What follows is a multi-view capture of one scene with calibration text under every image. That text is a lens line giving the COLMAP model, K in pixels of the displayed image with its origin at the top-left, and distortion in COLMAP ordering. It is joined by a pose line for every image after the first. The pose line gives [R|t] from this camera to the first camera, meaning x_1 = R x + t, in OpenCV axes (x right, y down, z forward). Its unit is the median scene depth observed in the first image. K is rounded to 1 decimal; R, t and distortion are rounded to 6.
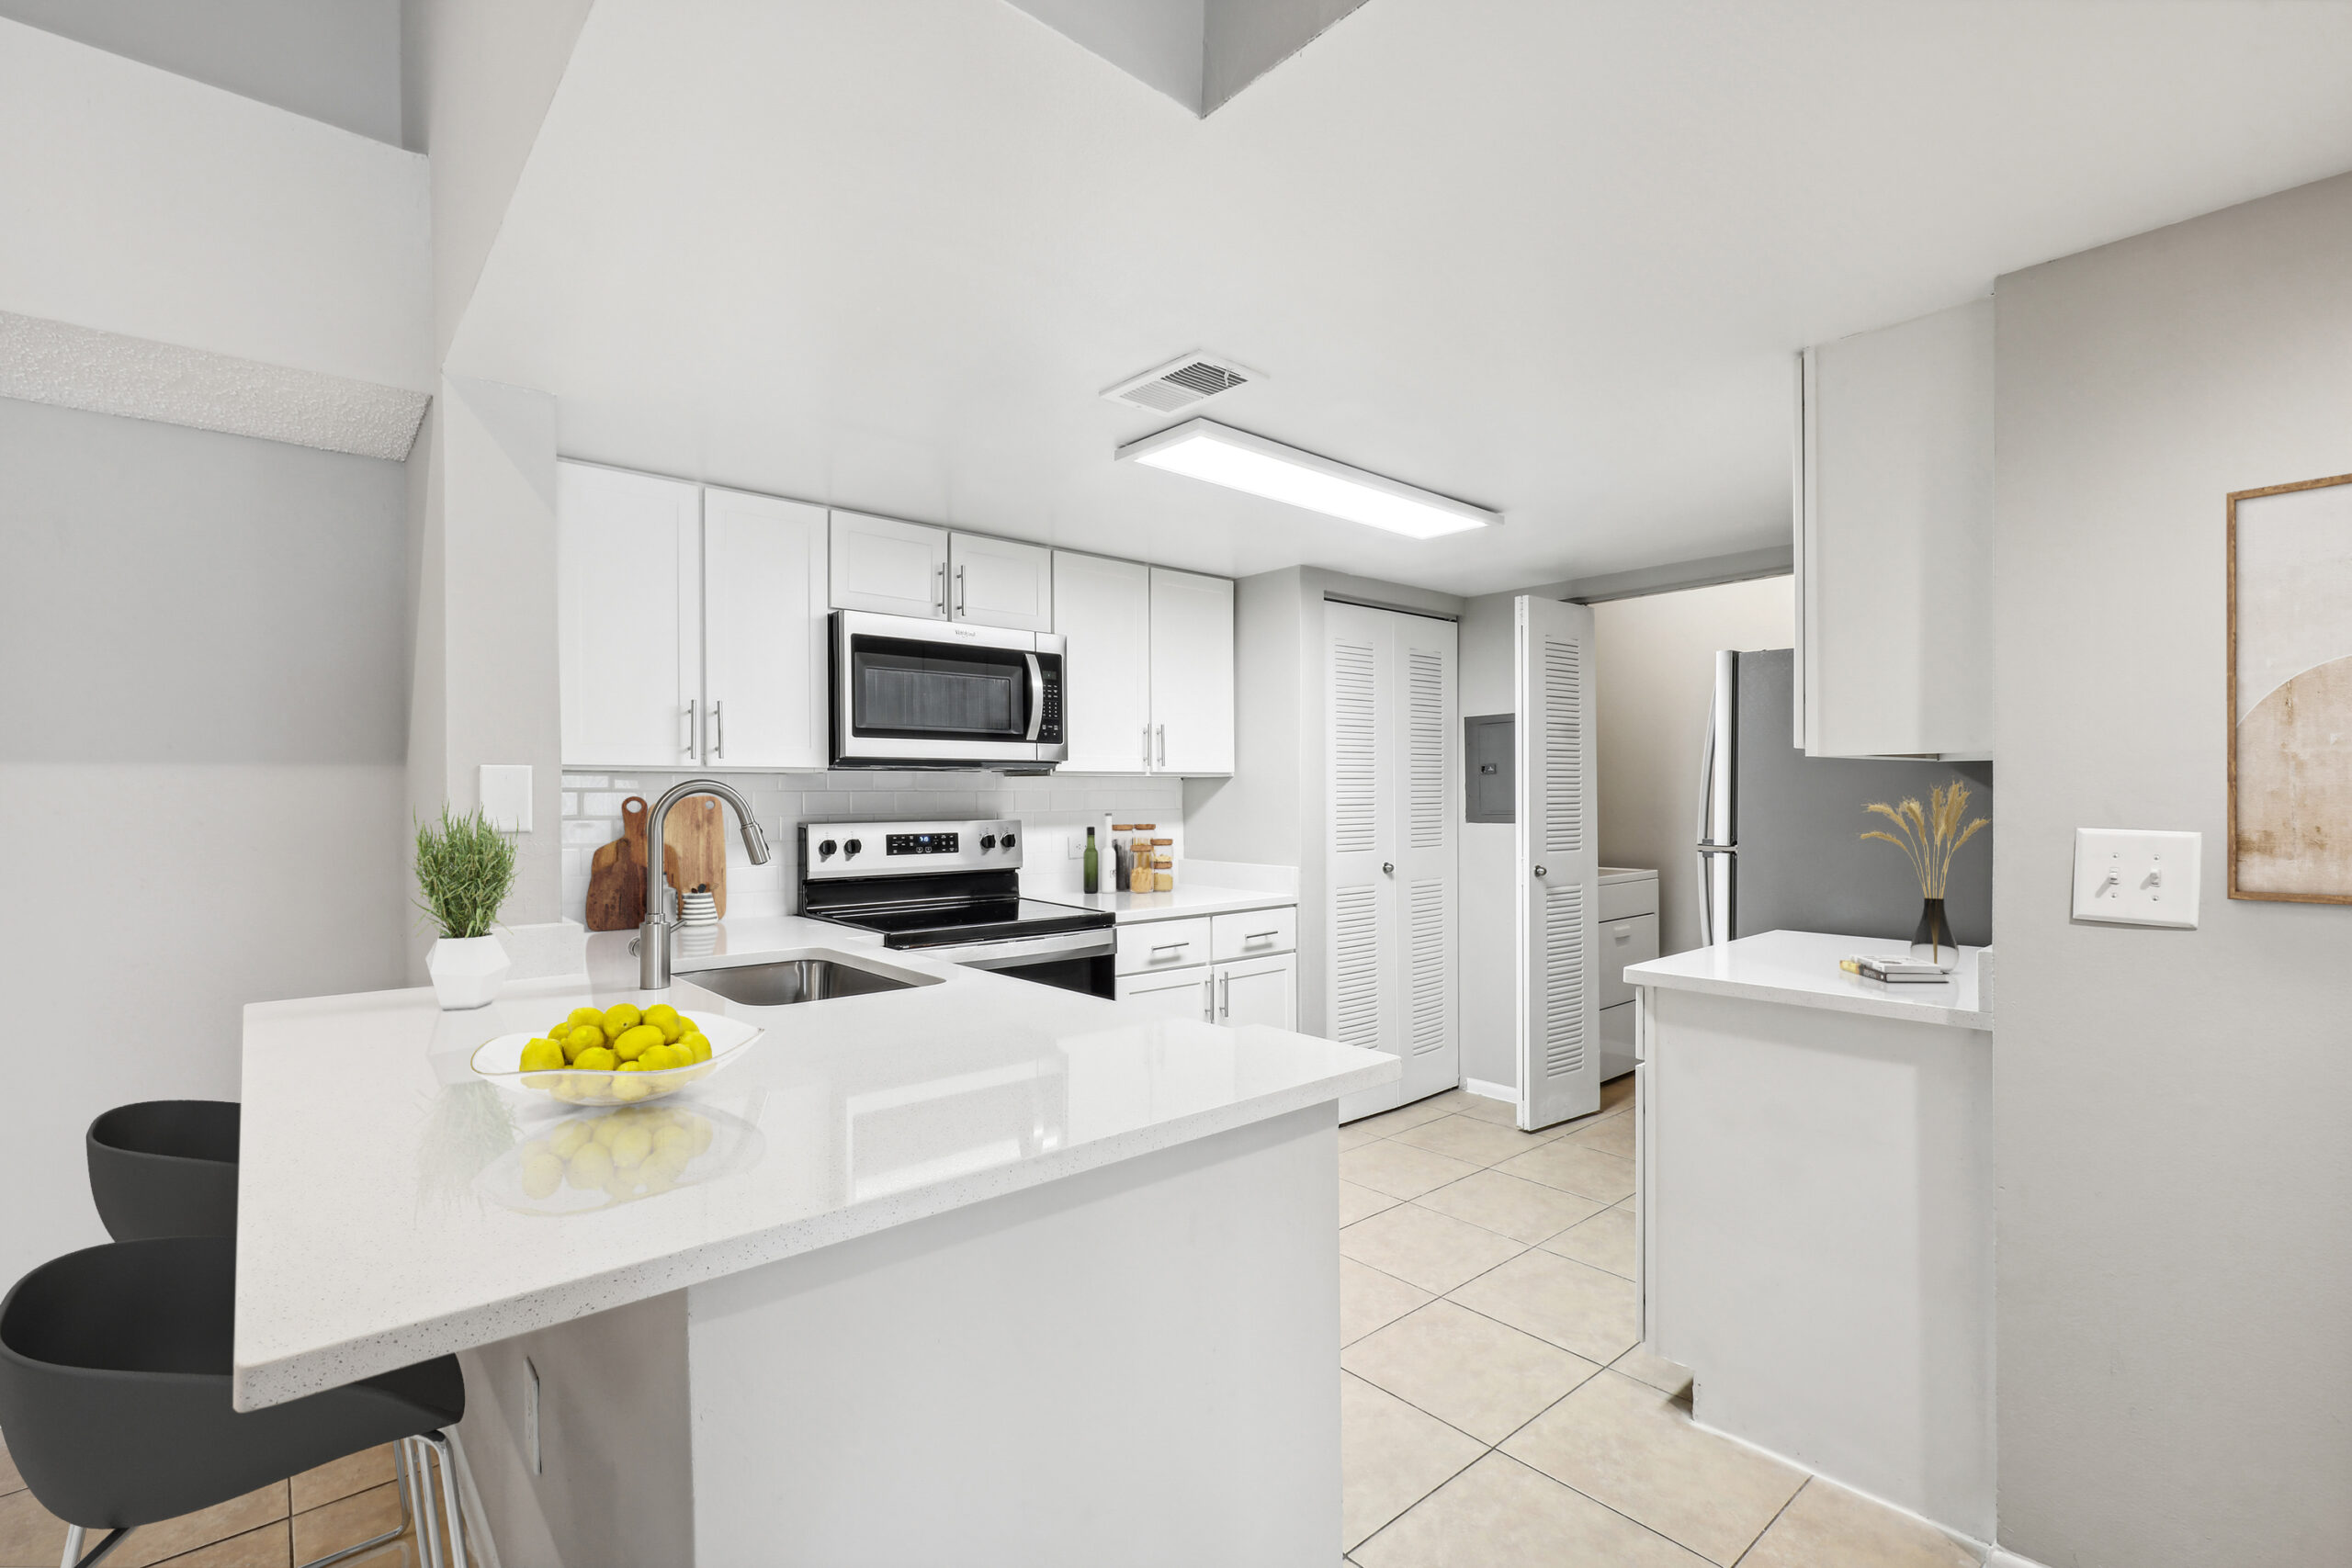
lens RADIAL K [[1056.1, 0, 1177.1], [0, 1056.1, 794.0], [0, 0, 1]] dist [0.000677, 0.000000]
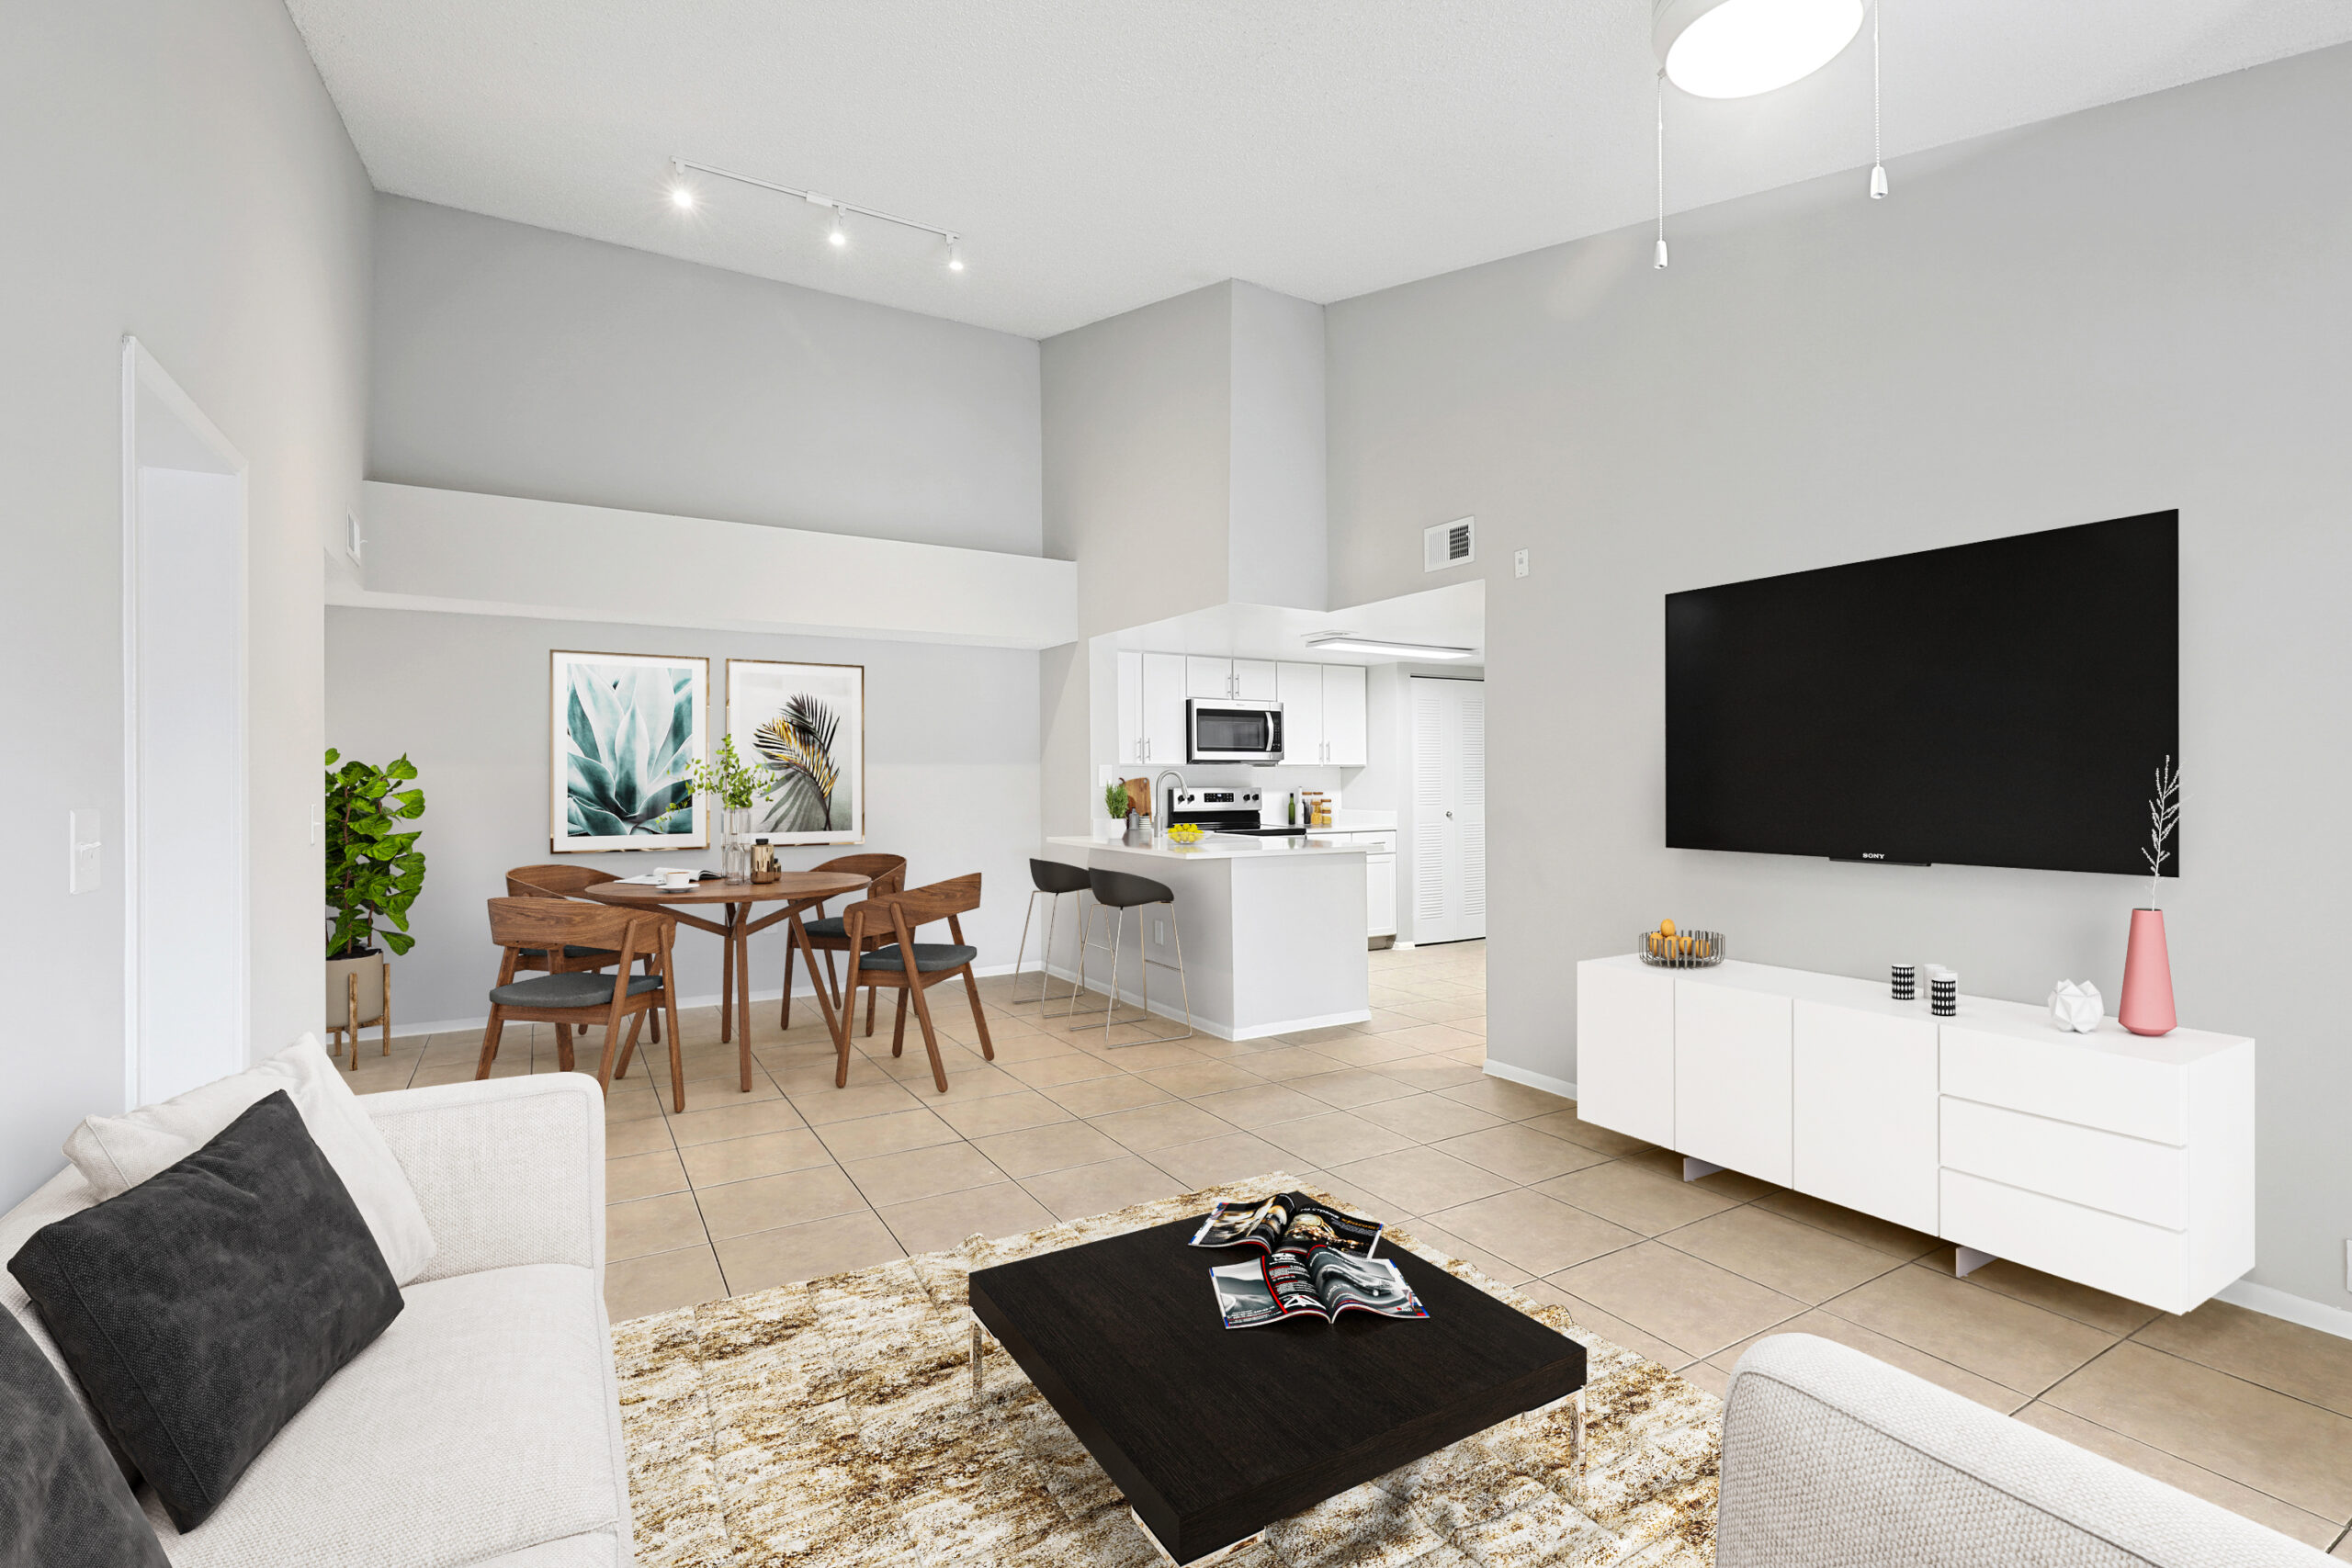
lens RADIAL K [[1056.1, 0, 1152.8], [0, 1056.1, 779.3], [0, 0, 1]] dist [0.000677, 0.000000]
pose [[0.983316, -0.000132, -0.181903, 0.026487], [0.000547, 0.999997, 0.002231, 0.003540], [0.181903, -0.002293, 0.983314, -1.200644]]
